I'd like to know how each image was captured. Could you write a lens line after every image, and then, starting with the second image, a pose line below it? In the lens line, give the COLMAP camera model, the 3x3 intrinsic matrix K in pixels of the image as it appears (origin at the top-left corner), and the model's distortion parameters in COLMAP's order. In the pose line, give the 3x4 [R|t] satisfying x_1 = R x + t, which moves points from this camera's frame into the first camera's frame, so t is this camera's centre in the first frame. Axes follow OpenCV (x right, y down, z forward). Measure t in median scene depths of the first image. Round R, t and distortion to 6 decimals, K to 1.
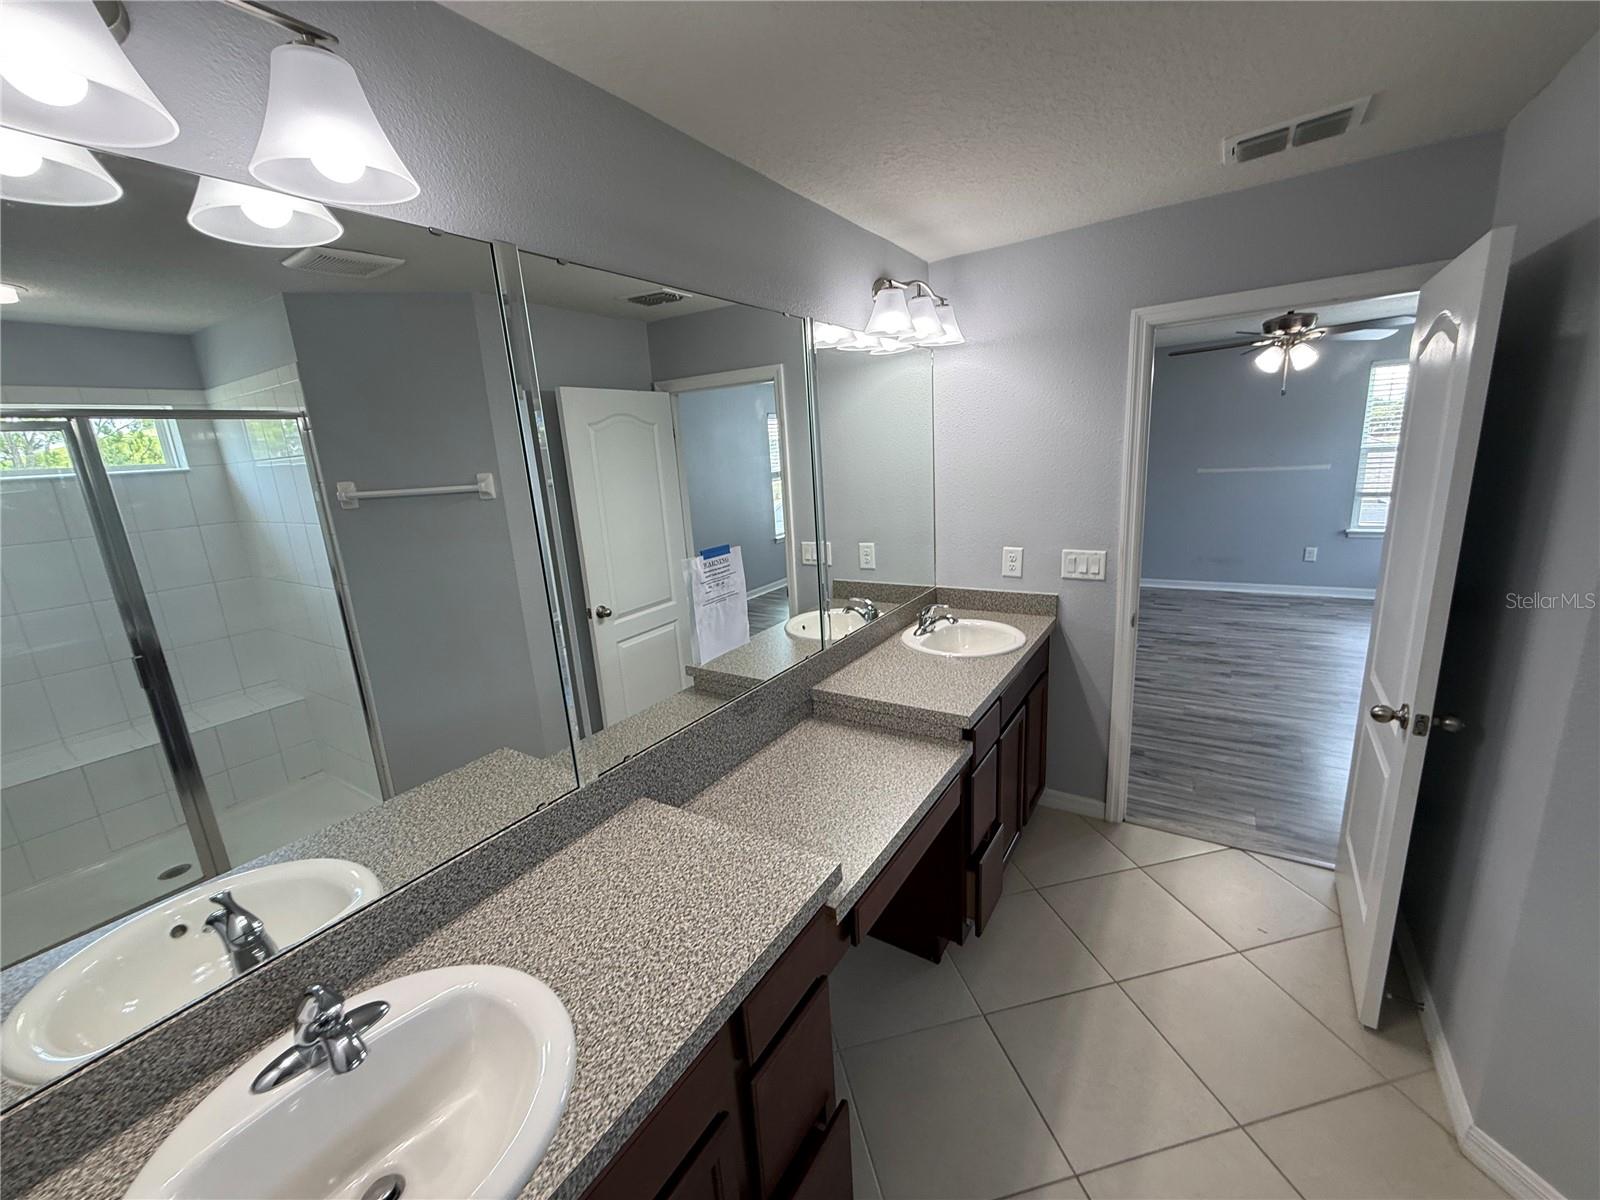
lens RADIAL K [[642.1, 0, 795.4], [0, 642.1, 597.7], [0, 0, 1]] dist [0.006469, 0.000231]
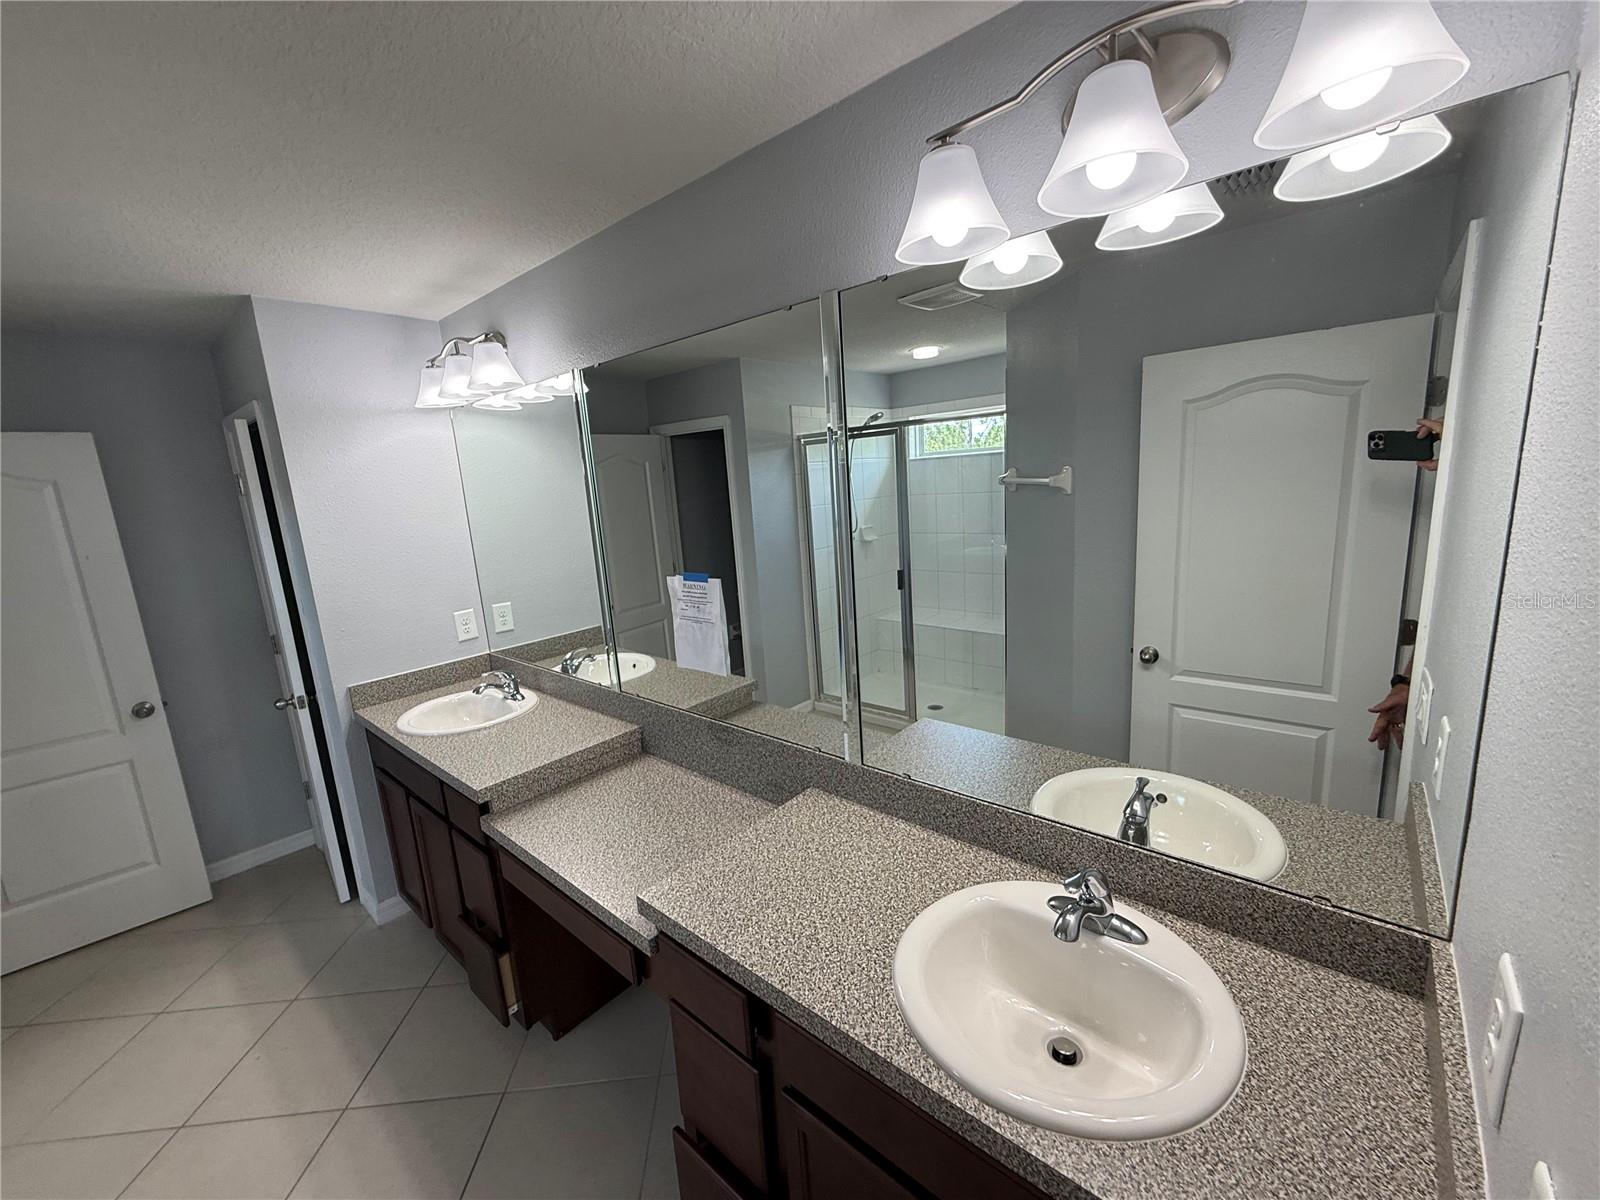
lens RADIAL K [[634.0, 0, 822.8], [0, 634.0, 610.0], [0, 0, 1]] dist [-0.001981, -0.000138]
pose [[-0.101830, 0.277805, -0.955225, 0.430384], [-0.166275, 0.941956, 0.291671, -0.177716], [0.980807, 0.188531, -0.049727, 0.622809]]
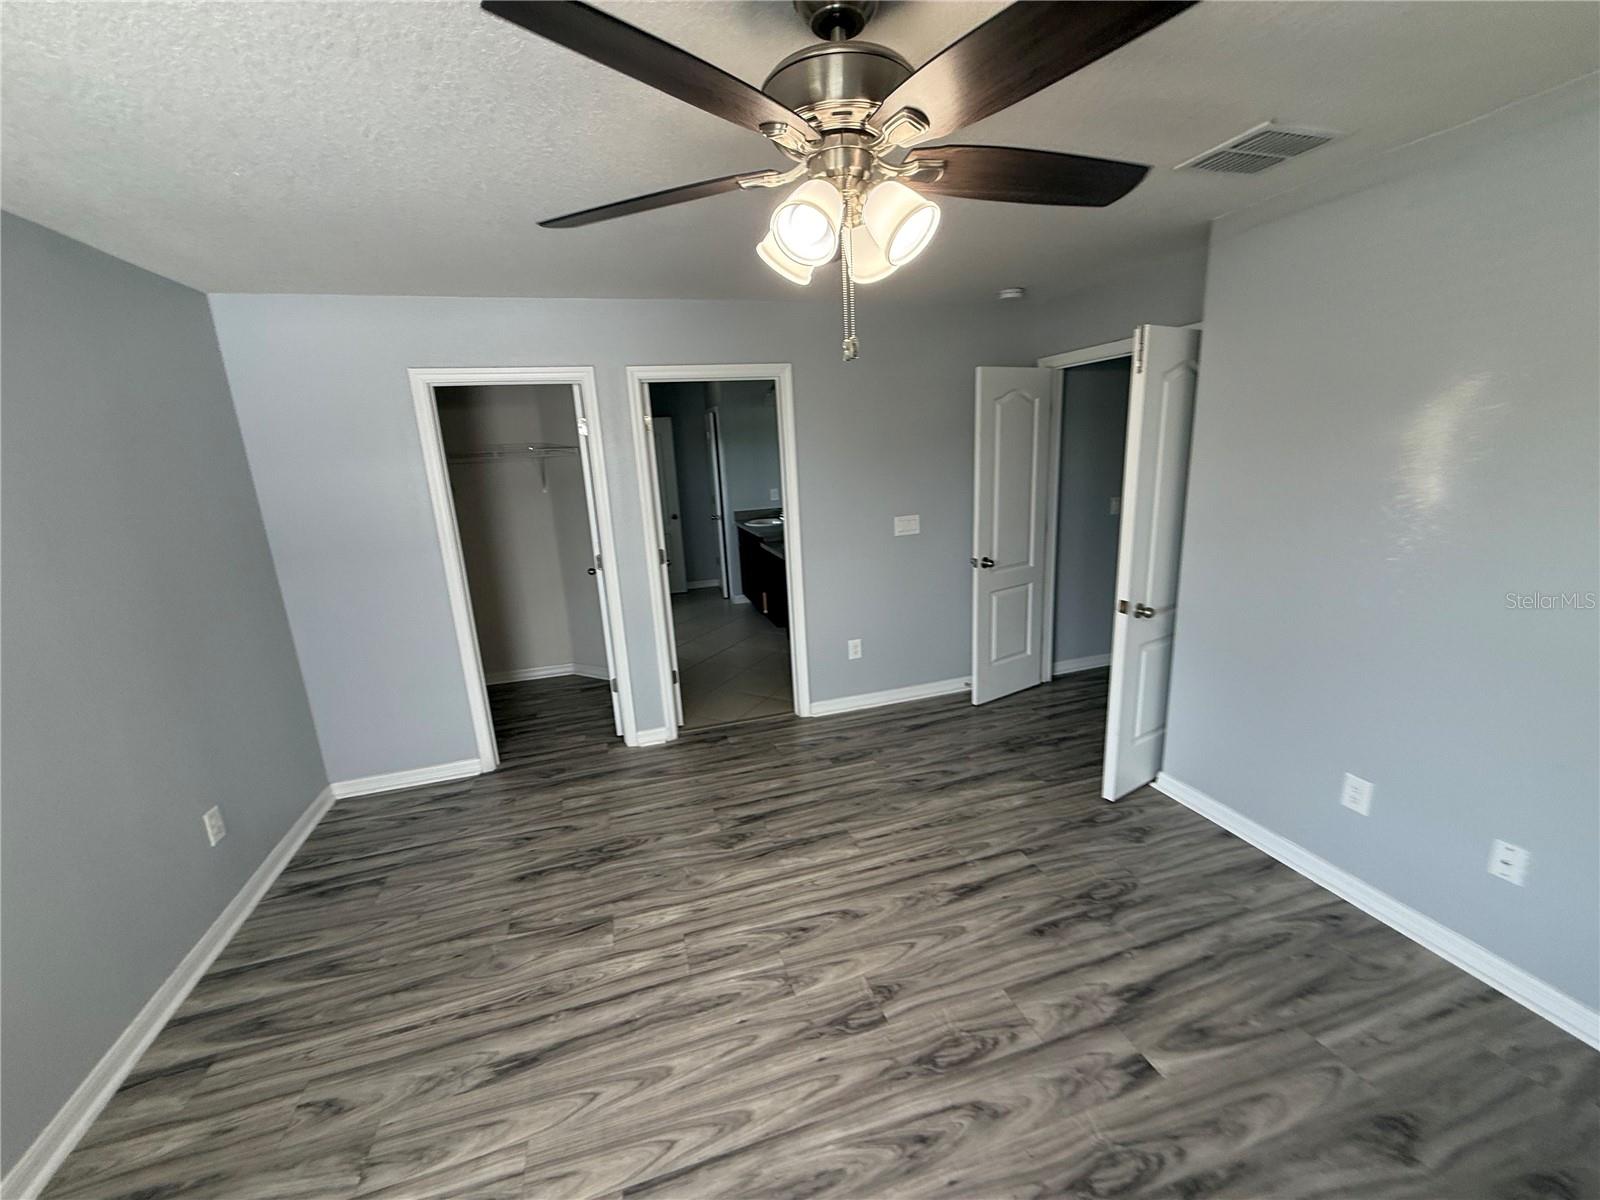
lens RADIAL K [[642.1, 0, 795.4], [0, 642.1, 597.7], [0, 0, 1]] dist [0.006469, 0.000231]
pose [[-0.637115, 0.286391, -0.715587, 1.255904], [-0.072771, 0.901909, 0.425751, -0.424477], [0.767325, 0.323327, -0.553779, 1.467271]]
